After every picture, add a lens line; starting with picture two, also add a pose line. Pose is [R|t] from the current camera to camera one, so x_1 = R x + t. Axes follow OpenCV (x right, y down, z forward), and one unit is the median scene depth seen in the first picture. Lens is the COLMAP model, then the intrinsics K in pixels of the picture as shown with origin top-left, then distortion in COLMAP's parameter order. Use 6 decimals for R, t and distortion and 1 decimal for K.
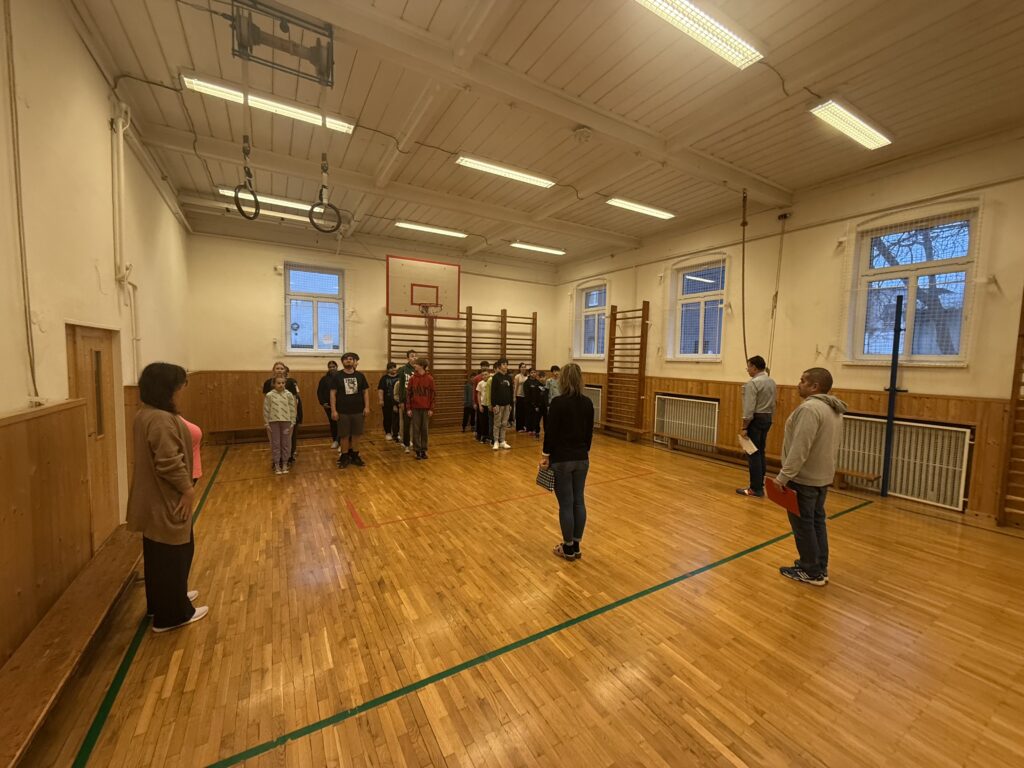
lens RADIAL K [[410.0, 0, 518.2], [0, 410.0, 380.2], [0, 0, 1]] dist [-0.001630, 0.001606]
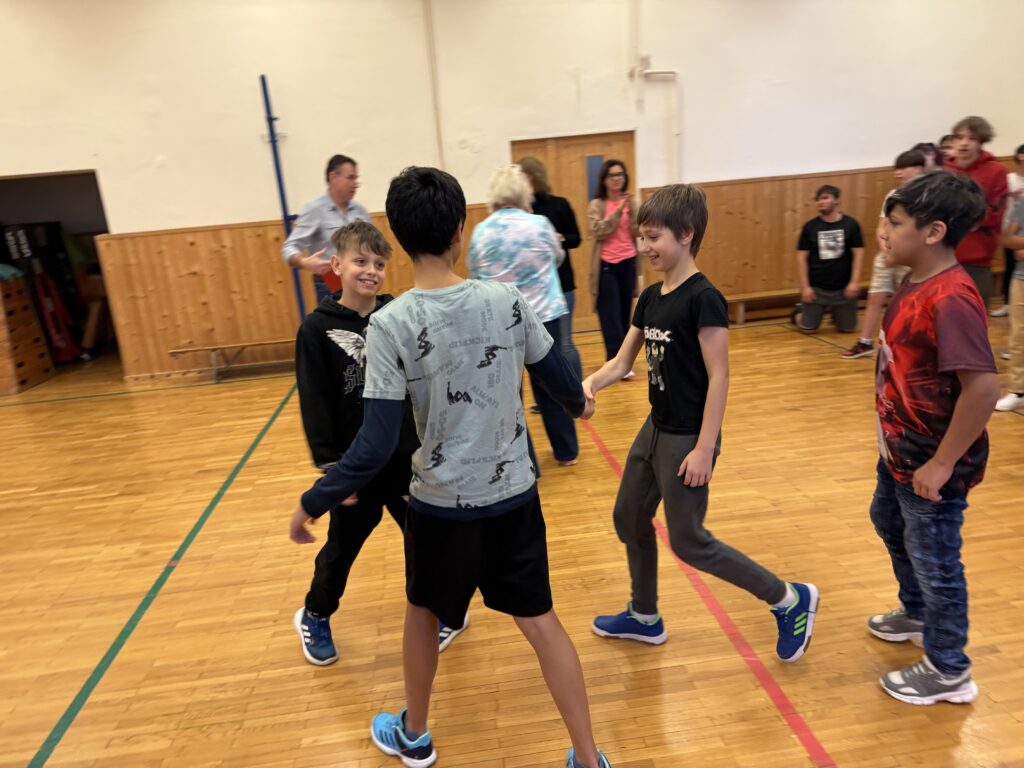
lens RADIAL K [[720.9, 0, 508.9], [0, 720.9, 387.8], [0, 0, 1]] dist [0.054779, -0.068910]
pose [[-0.422868, 0.267030, -0.865955, 0.599984], [0.023783, 0.958539, 0.283966, -0.019043], [0.905879, 0.099485, -0.411686, 1.058820]]
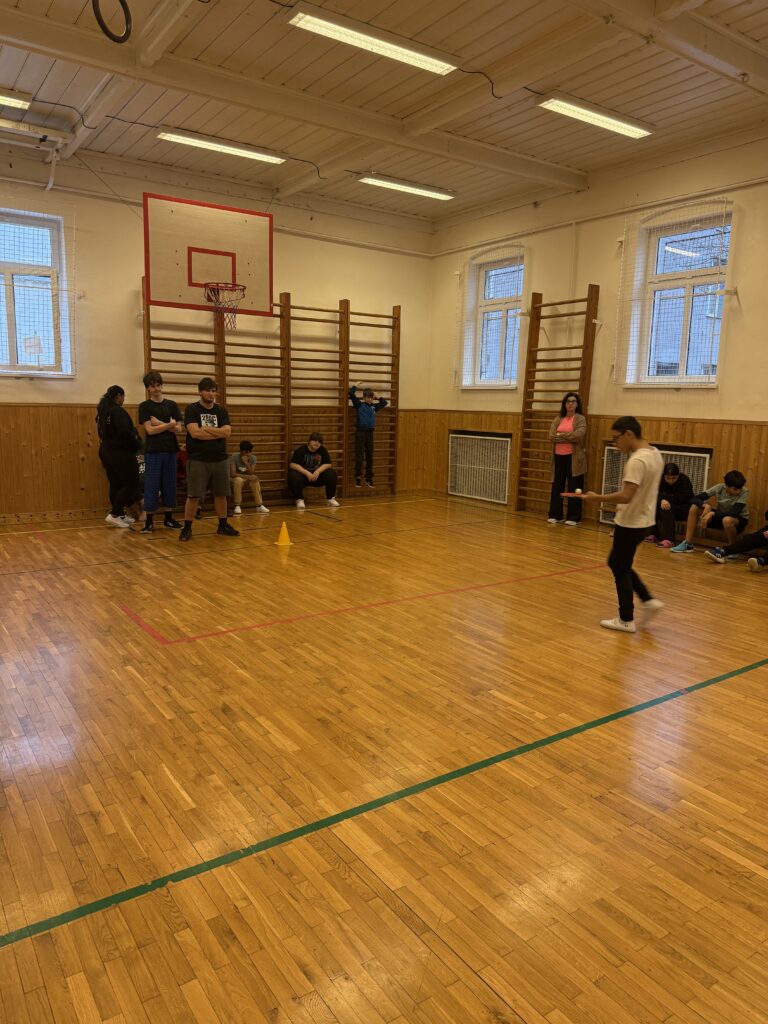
lens RADIAL K [[720.9, 0, 388.3], [0, 720.9, 509.5], [0, 0, 1]] dist [0.054779, -0.068910]
pose [[0.997652, -0.007568, 0.068062, -0.085275], [0.000786, 0.995074, 0.099130, 0.035748], [-0.068477, -0.098844, 0.992744, -0.069800]]
